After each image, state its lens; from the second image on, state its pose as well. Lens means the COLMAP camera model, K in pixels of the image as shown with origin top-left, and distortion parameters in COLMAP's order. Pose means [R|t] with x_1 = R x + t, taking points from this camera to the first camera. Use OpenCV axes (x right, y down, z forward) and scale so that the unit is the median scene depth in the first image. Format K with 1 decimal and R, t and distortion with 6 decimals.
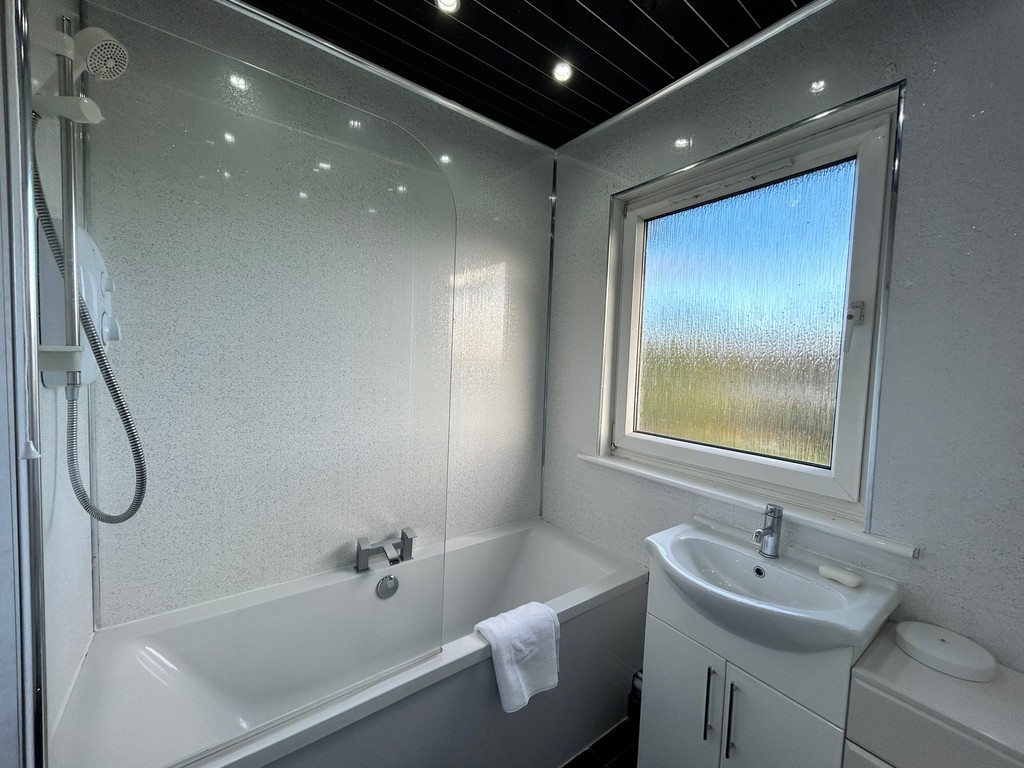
lens RADIAL K [[415.2, 0, 513.2], [0, 415.2, 385.0], [0, 0, 1]] dist [0.001387, 0.000450]
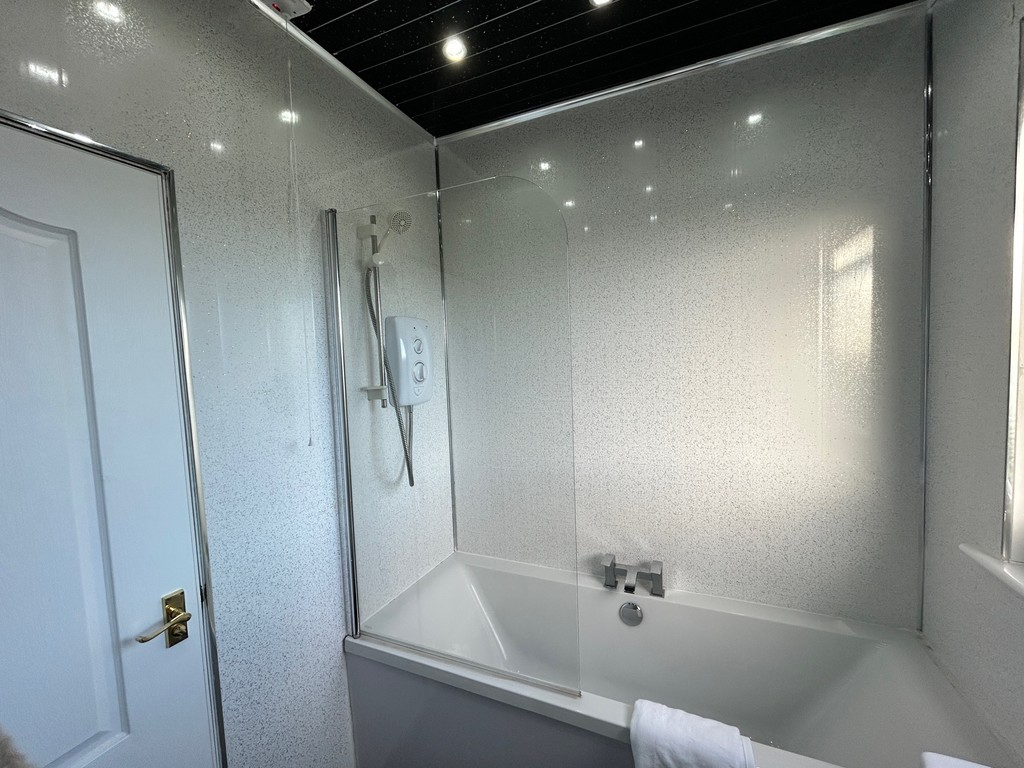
lens RADIAL K [[408.6, 0, 515.0], [0, 408.6, 387.1], [0, 0, 1]] dist [-0.002111, 0.000040]
pose [[0.498665, -0.019067, -0.866585, 0.388783], [-0.012428, 0.999498, -0.029143, -0.004069], [0.866706, 0.025303, 0.498178, 0.297433]]
